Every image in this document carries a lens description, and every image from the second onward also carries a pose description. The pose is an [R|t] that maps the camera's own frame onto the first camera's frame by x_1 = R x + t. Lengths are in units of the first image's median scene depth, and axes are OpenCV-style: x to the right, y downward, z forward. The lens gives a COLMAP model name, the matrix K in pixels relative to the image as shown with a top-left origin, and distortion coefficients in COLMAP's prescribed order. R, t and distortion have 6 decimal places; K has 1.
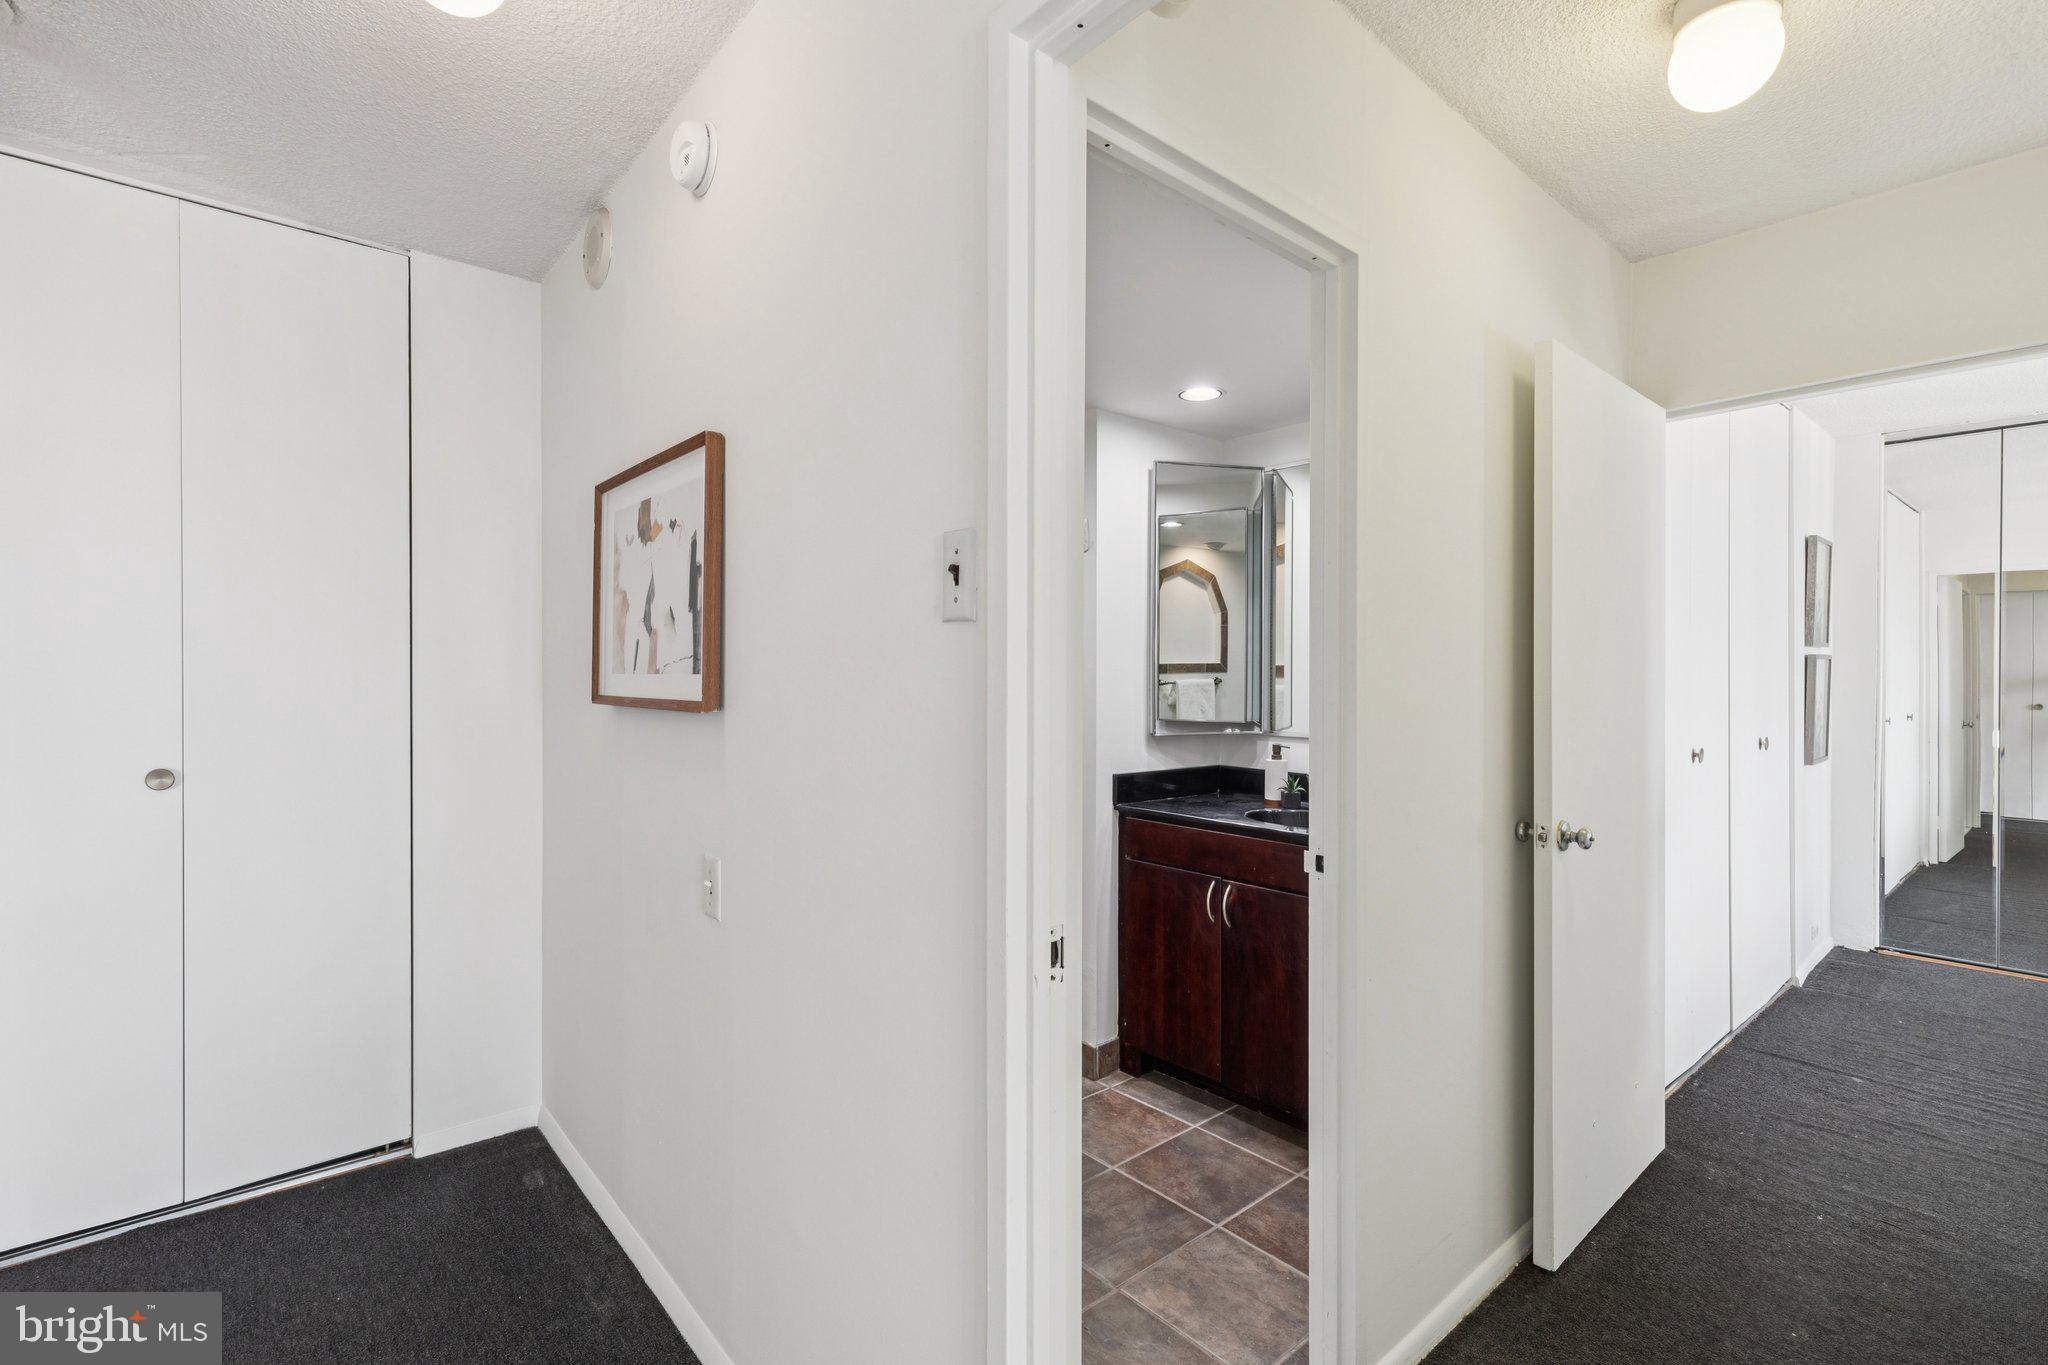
lens RADIAL K [[925.9, 0, 1021.7], [0, 925.9, 666.7], [0, 0, 1]] dist [0.010344, -0.000678]
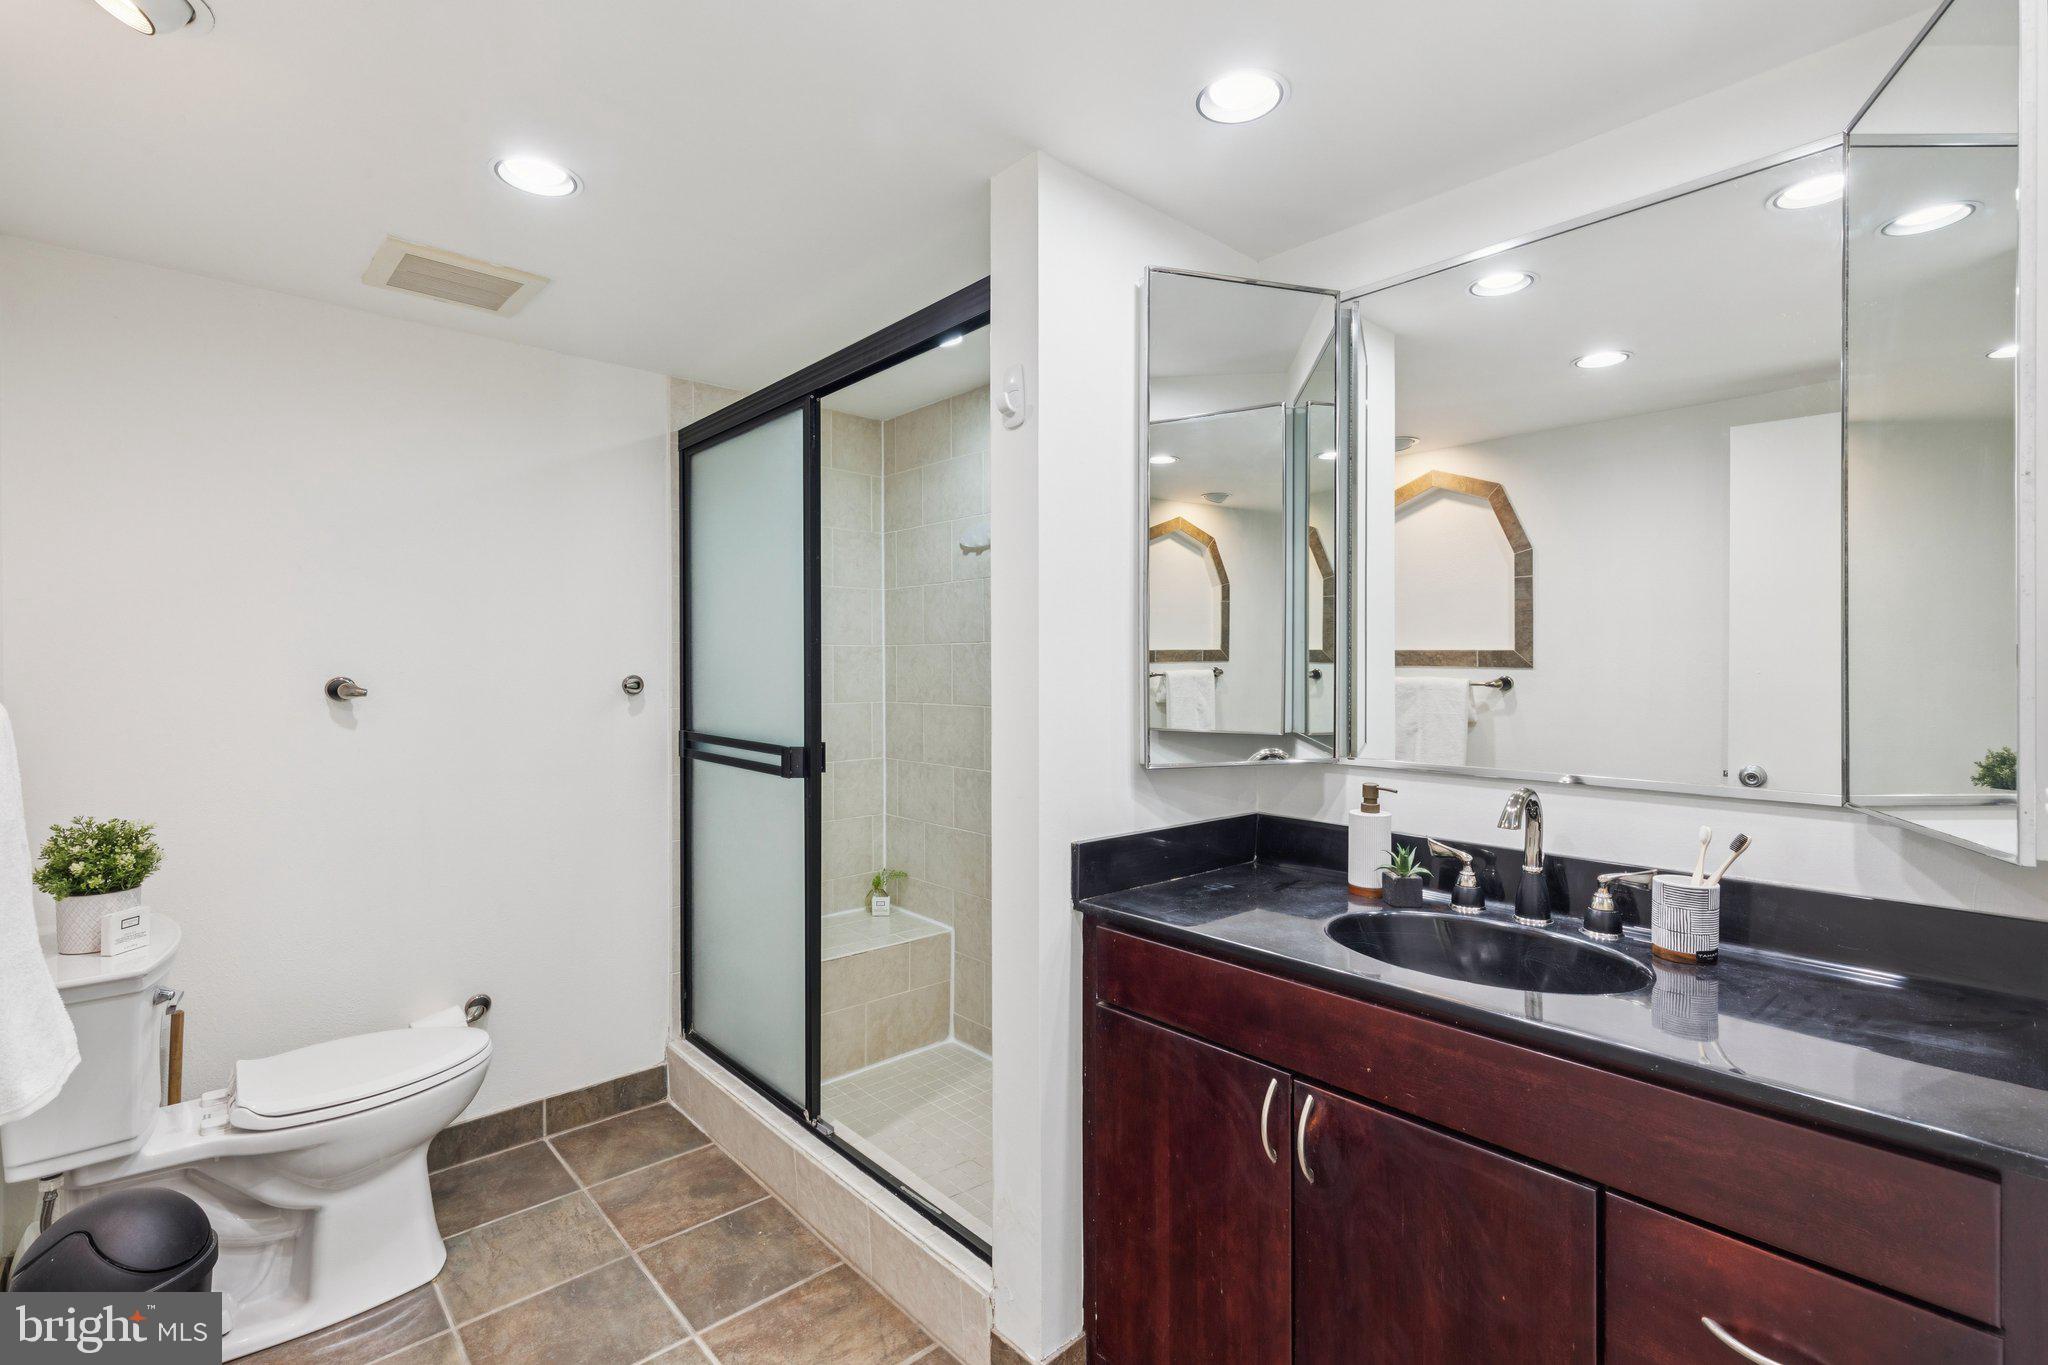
lens RADIAL K [[925.9, 0, 1021.7], [0, 925.9, 666.7], [0, 0, 1]] dist [0.010344, -0.000678]
pose [[0.999732, -0.004278, 0.022740, 0.056001], [0.004104, 0.999962, 0.007700, 0.008880], [-0.022772, -0.007605, 0.999712, 0.452315]]
